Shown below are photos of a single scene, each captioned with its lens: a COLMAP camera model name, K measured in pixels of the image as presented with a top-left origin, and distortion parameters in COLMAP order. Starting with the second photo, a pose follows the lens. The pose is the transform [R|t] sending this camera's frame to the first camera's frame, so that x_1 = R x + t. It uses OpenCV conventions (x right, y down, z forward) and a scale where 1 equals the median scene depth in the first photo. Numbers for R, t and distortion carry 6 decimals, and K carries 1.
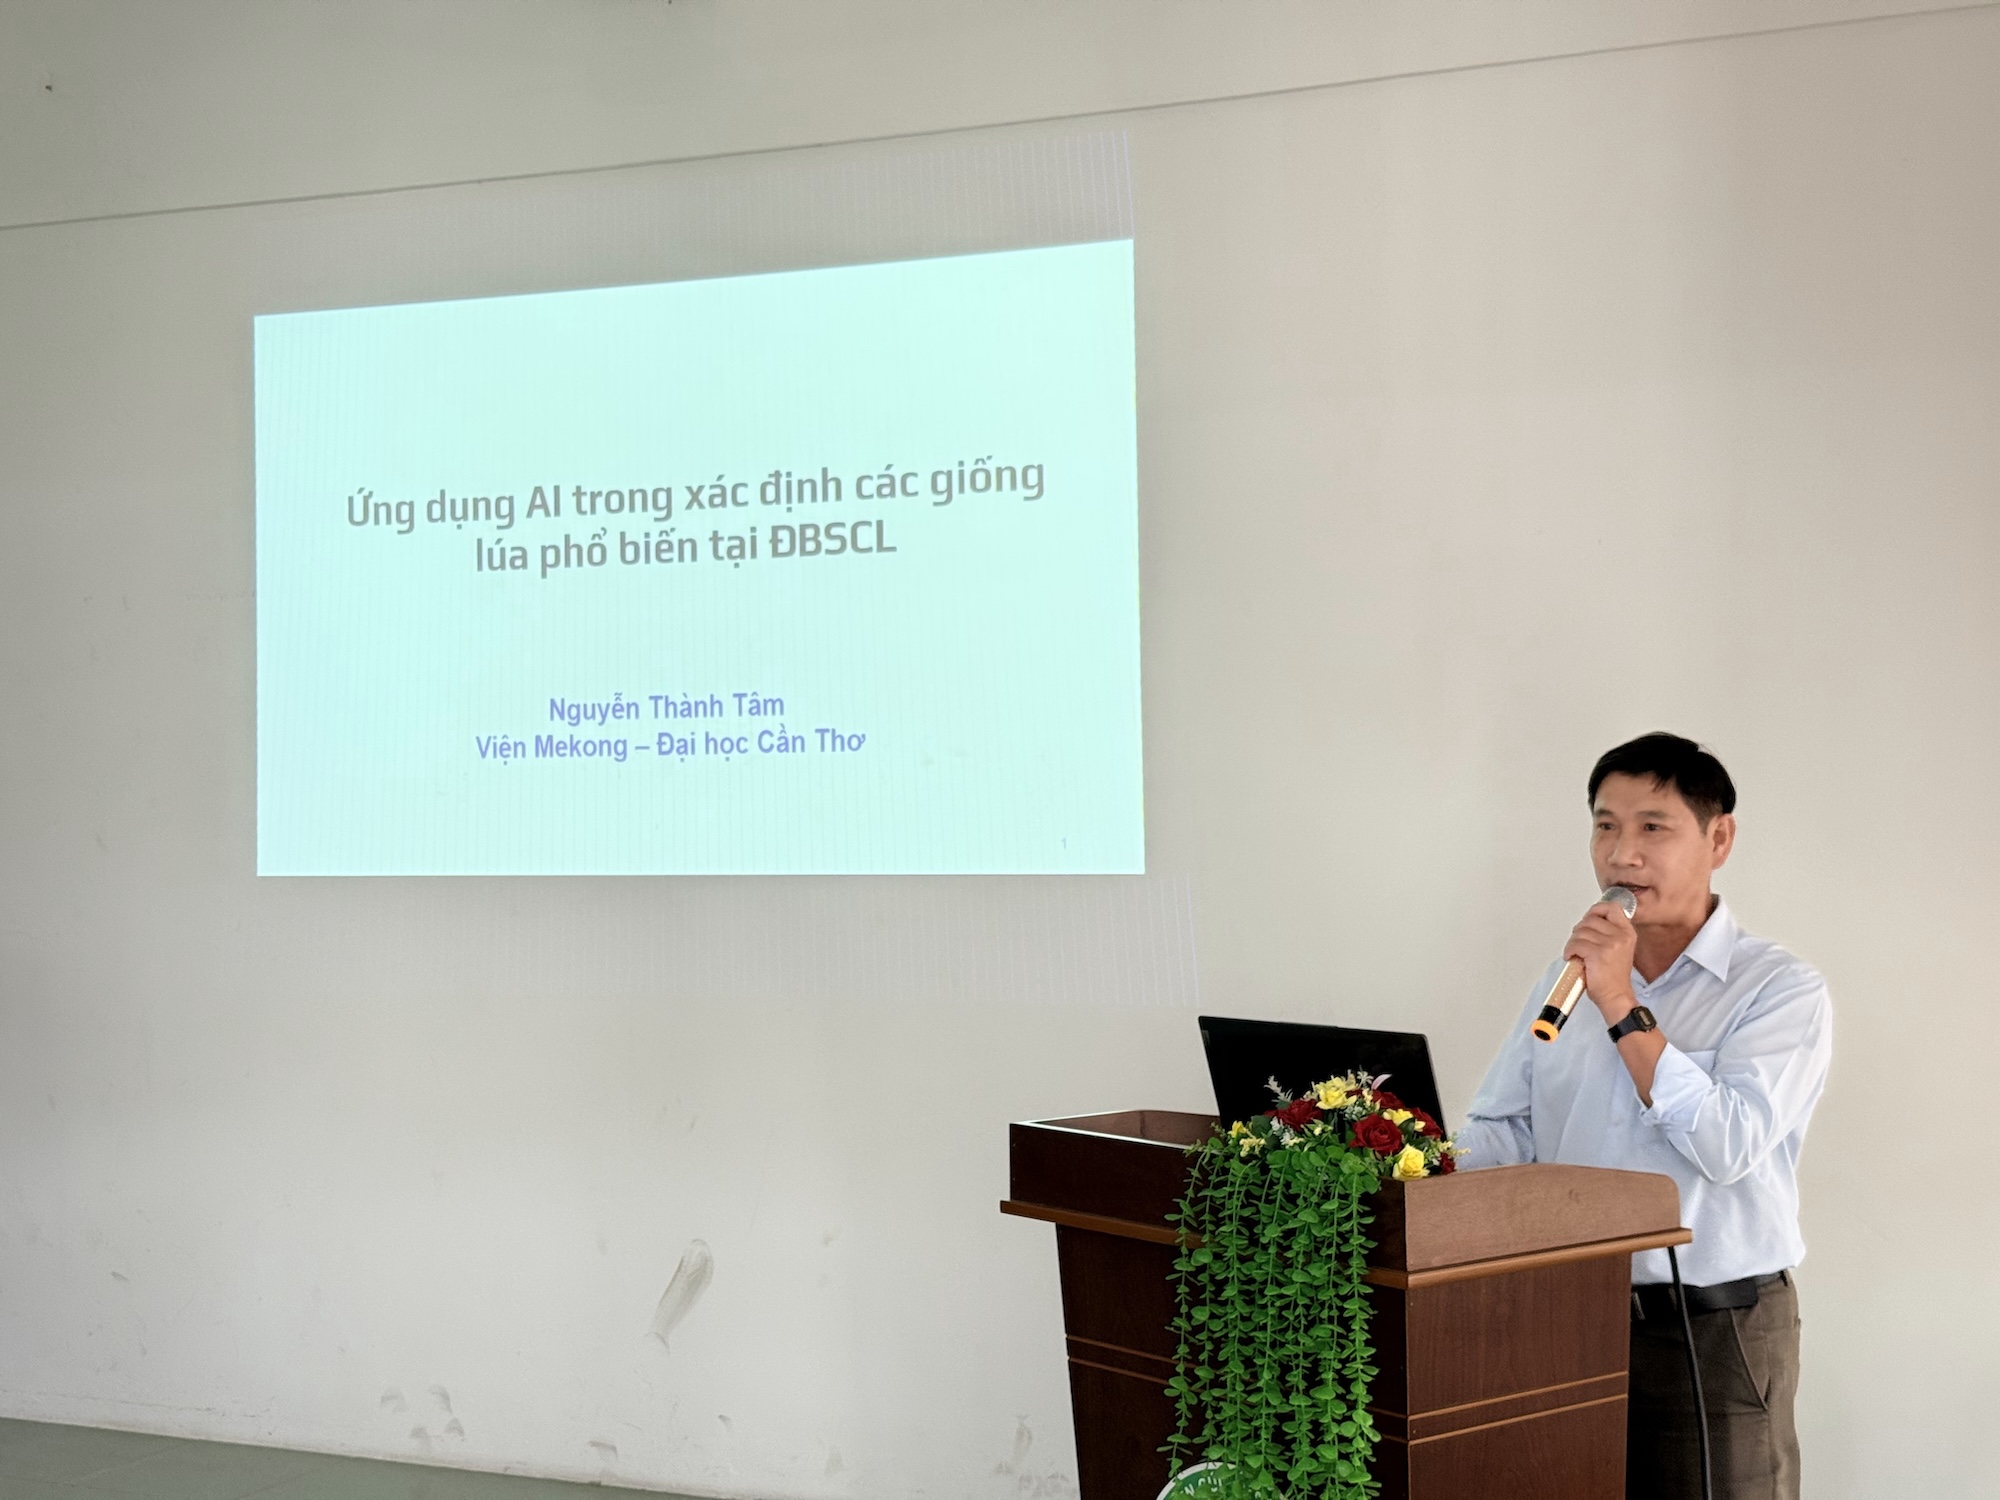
lens RADIAL K [[2766.2, 0, 992.6], [0, 2766.2, 757.3], [0, 0, 1]] dist [0.173123, -0.304047]
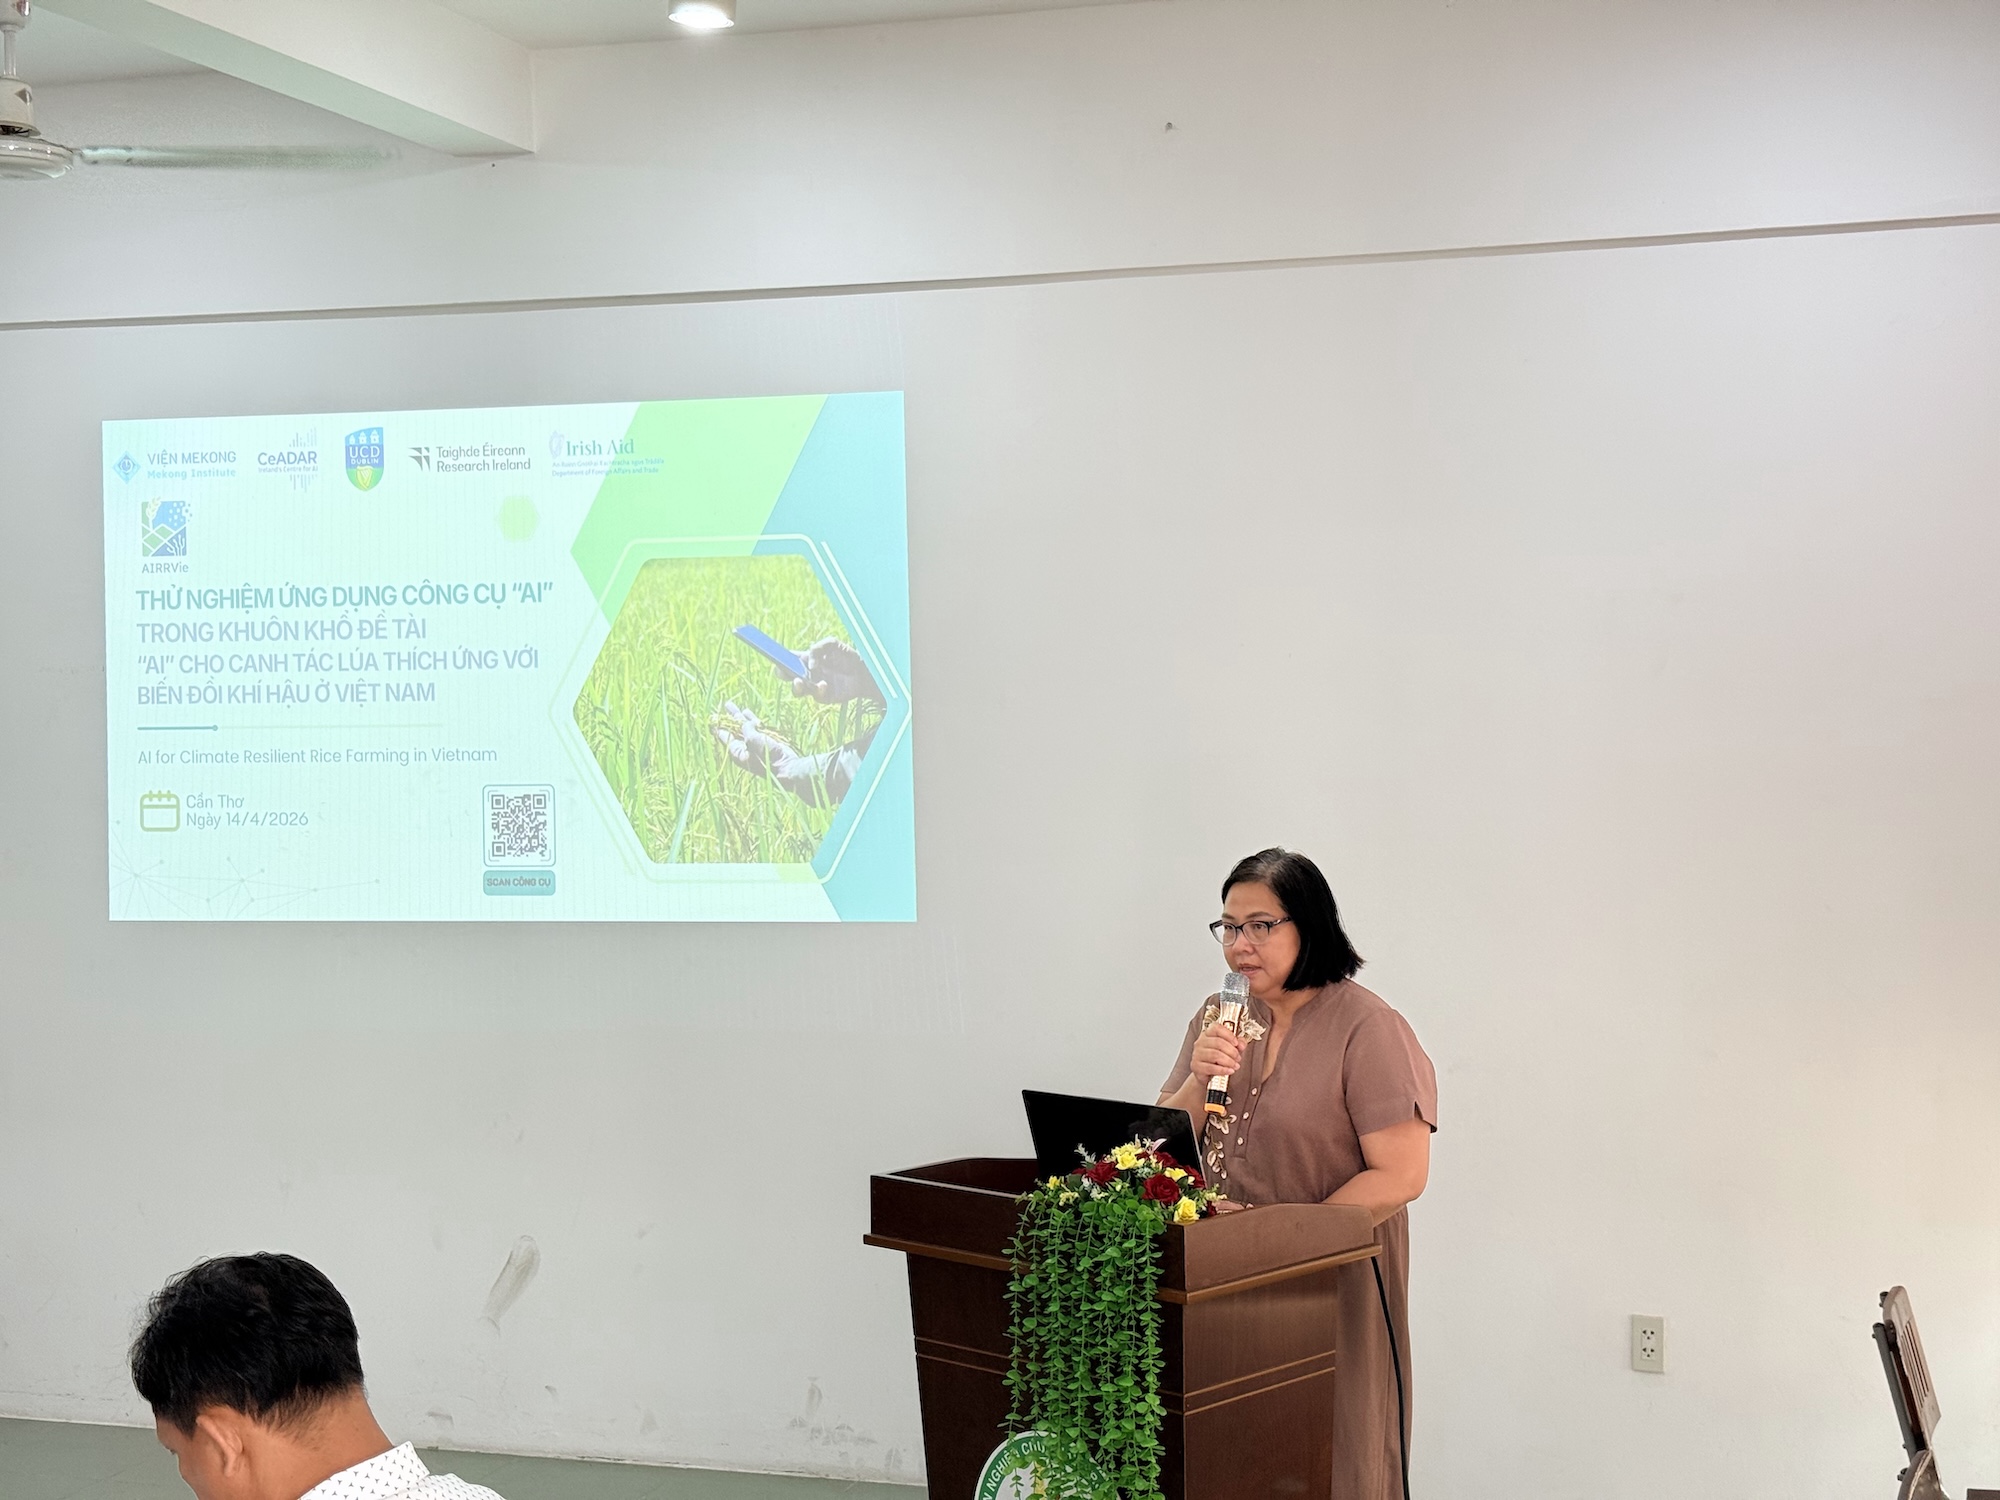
lens RADIAL K [[2752.1, 0, 1000.0], [0, 2752.1, 750.0], [0, 0, 1]] dist [0.201035, -0.374430]
pose [[0.991577, -0.006786, 0.129344, -0.112571], [0.003300, 0.999626, 0.027147, -0.114853], [-0.129480, -0.026491, 0.991228, -0.321721]]
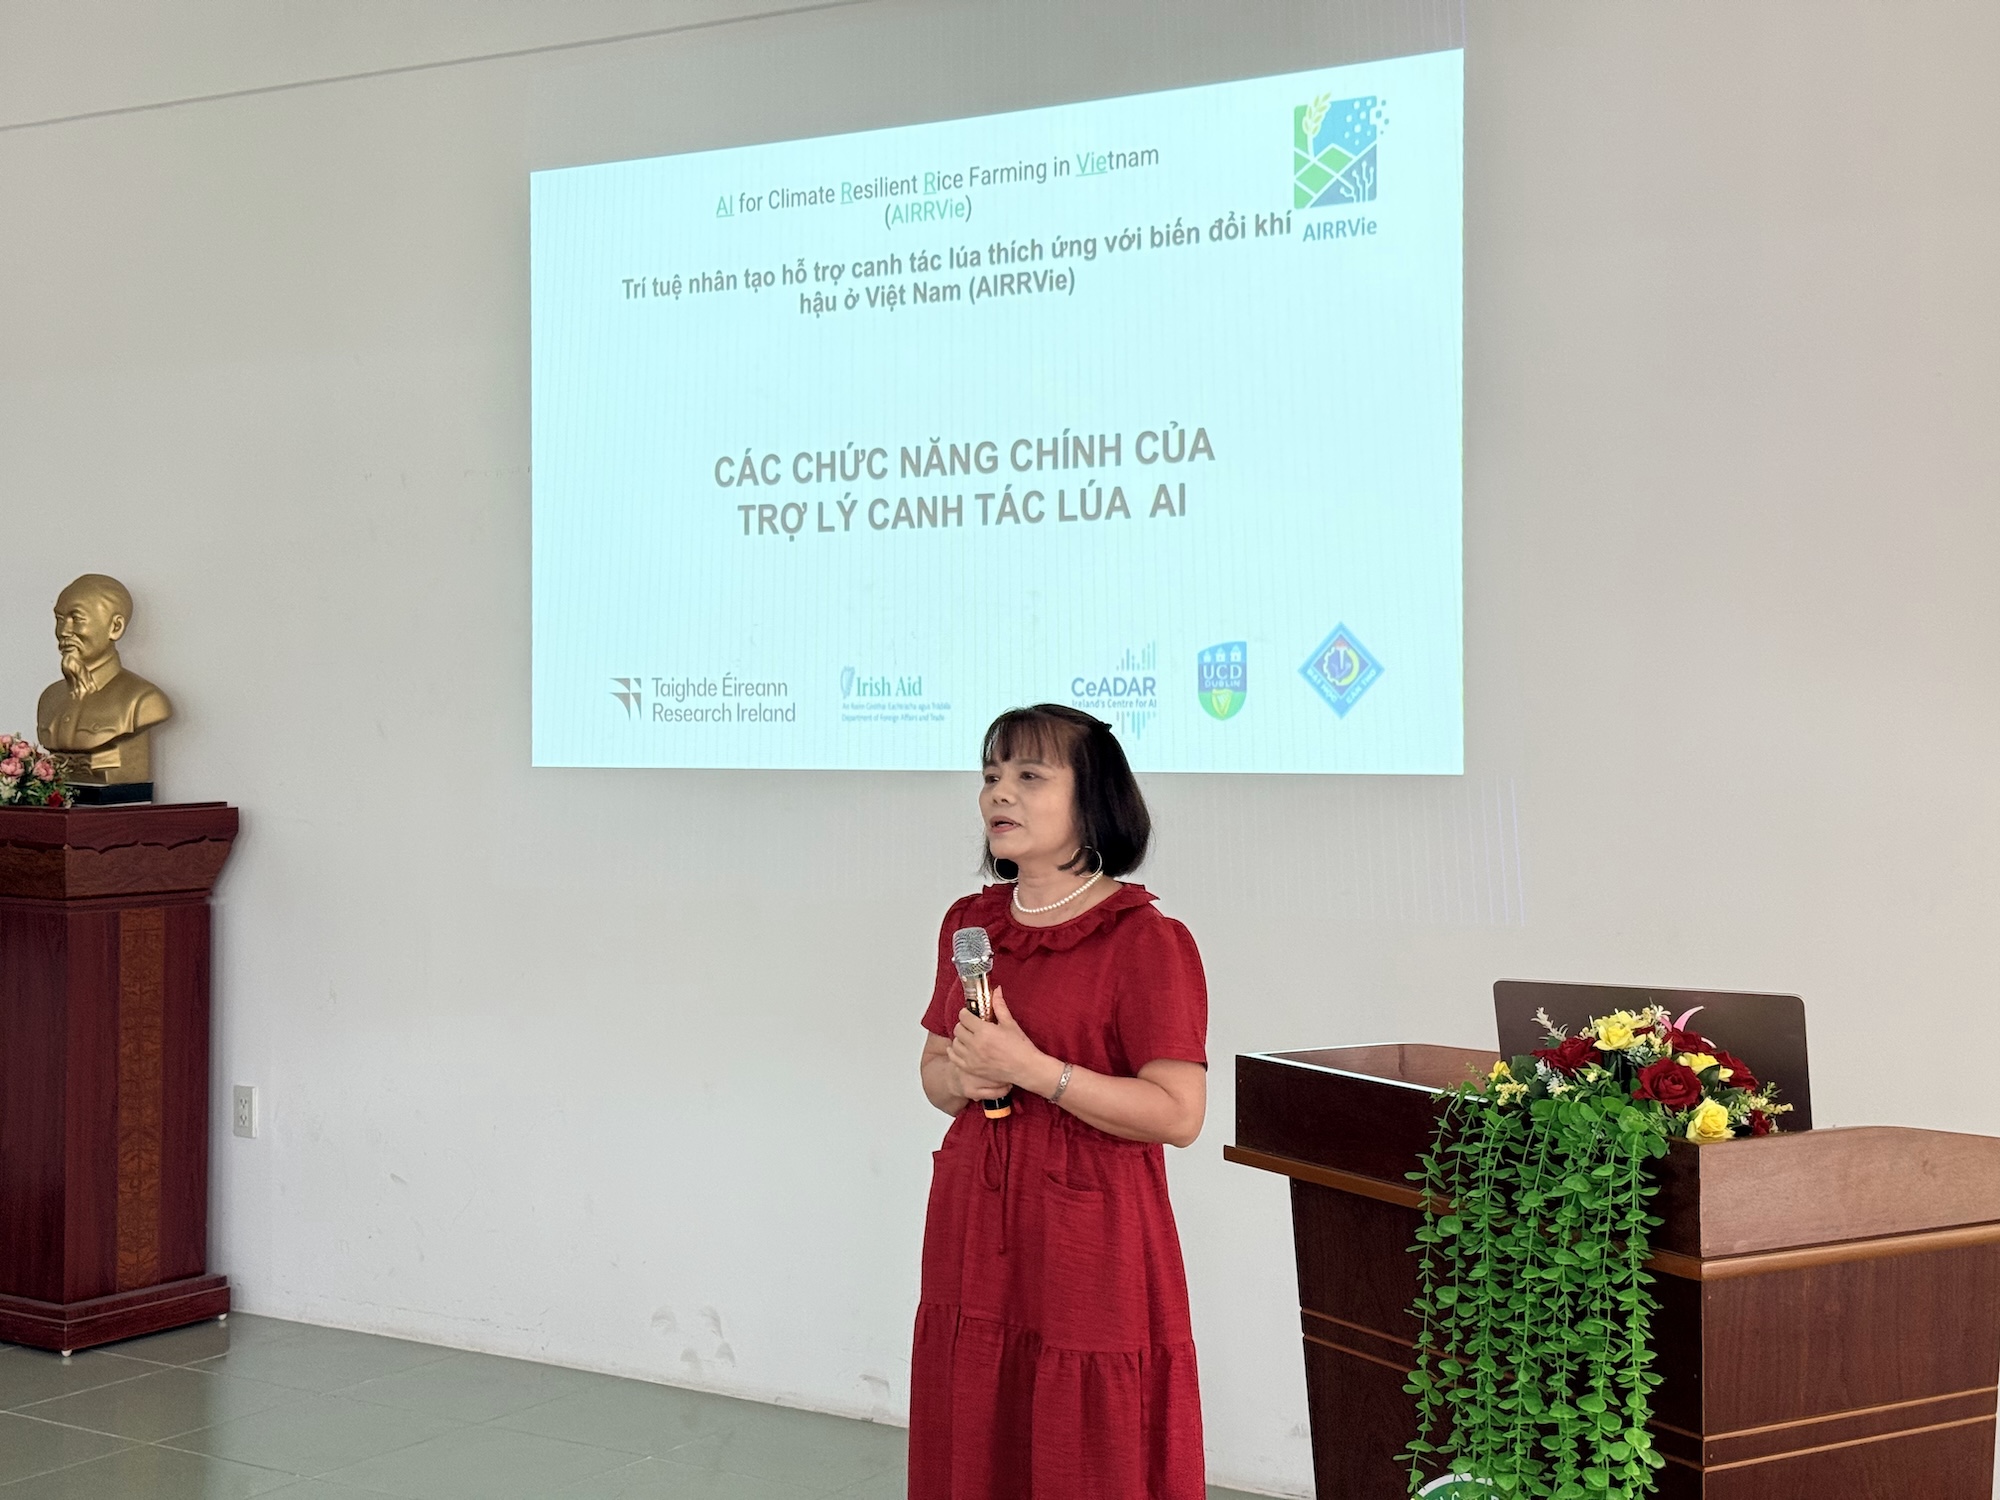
lens RADIAL K [[2766.2, 0, 992.6], [0, 2766.2, 757.3], [0, 0, 1]] dist [0.173123, -0.304047]
pose [[0.989469, 0.012021, -0.144248, 0.060451], [-0.007676, 0.999501, 0.030642, 0.018898], [0.144544, -0.029212, 0.989067, 0.181696]]
